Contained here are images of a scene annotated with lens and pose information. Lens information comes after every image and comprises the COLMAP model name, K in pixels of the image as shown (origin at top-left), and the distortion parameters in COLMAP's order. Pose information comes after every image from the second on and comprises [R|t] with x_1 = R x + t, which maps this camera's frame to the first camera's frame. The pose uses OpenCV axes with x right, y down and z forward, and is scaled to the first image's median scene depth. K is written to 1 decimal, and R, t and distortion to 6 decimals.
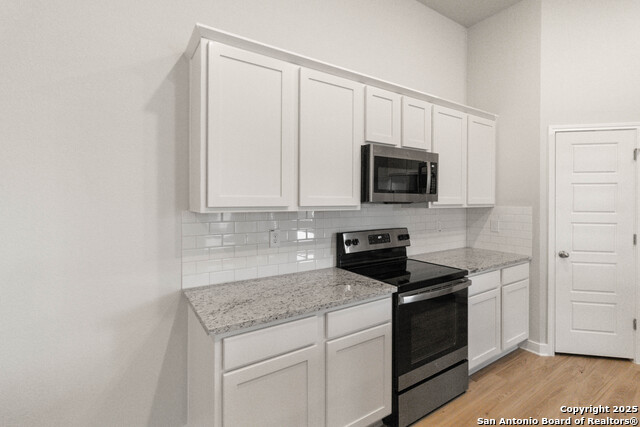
lens RADIAL K [[298.4, 0, 320.2], [0, 298.4, 203.7], [0, 0, 1]] dist [0.002991, -0.000181]
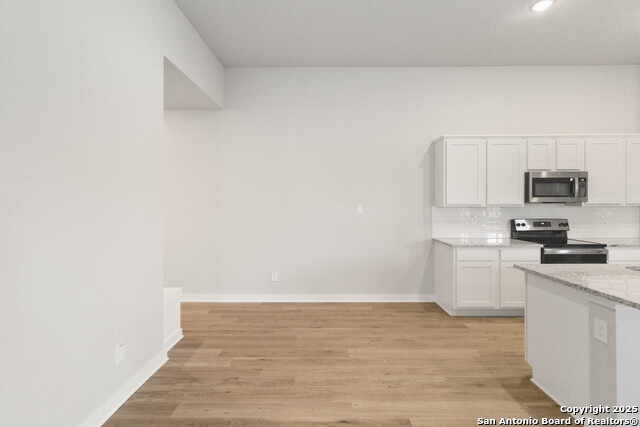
lens RADIAL K [[298.4, 0, 321.8], [0, 298.4, 202.1], [0, 0, 1]] dist [0.002991, -0.000181]
pose [[0.832482, -0.003200, -0.554043, 0.103972], [-0.000904, 0.999974, -0.007134, 0.007069], [0.554052, 0.006440, 0.832457, -1.149469]]
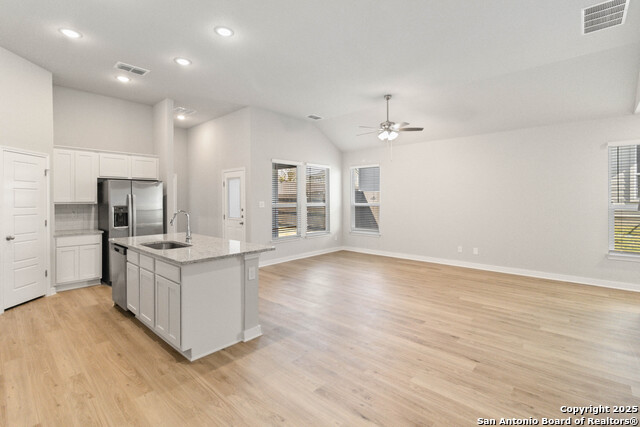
lens RADIAL K [[298.4, 0, 322.6], [0, 298.4, 200.6], [0, 0, 1]] dist [0.002991, -0.000181]
pose [[-0.247849, -0.001939, 0.968797, -1.087469], [0.008732, 0.999953, 0.004235, -0.000741], [-0.968759, 0.009509, -0.247820, -0.106504]]
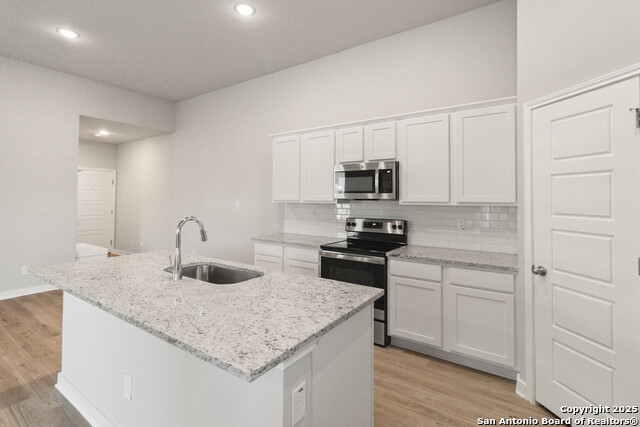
lens RADIAL K [[298.4, 0, 318.5], [0, 298.4, 195.4], [0, 0, 1]] dist [0.002991, -0.000181]
pose [[0.373584, -0.008095, -0.927561, 1.503358], [-0.014115, 0.999797, -0.014410, 0.000565], [0.927489, 0.018476, 0.373394, 0.241664]]
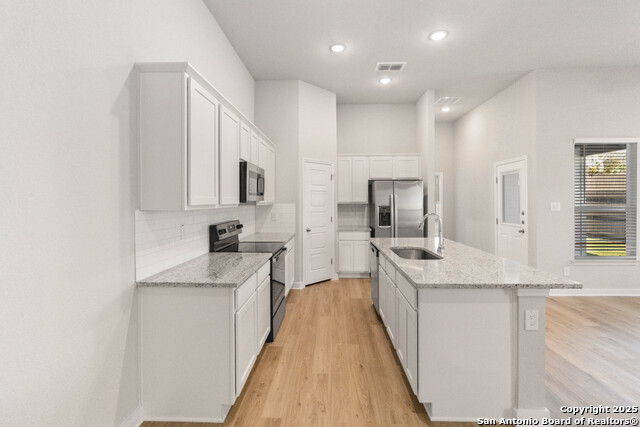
lens RADIAL K [[298.4, 0, 320.7], [0, 298.4, 202.3], [0, 0, 1]] dist [0.002991, -0.000181]
pose [[0.581524, -0.005804, 0.813509, -0.716823], [0.008953, 0.999960, 0.000734, 0.000852], [-0.813480, 0.006856, 0.581553, -0.135130]]
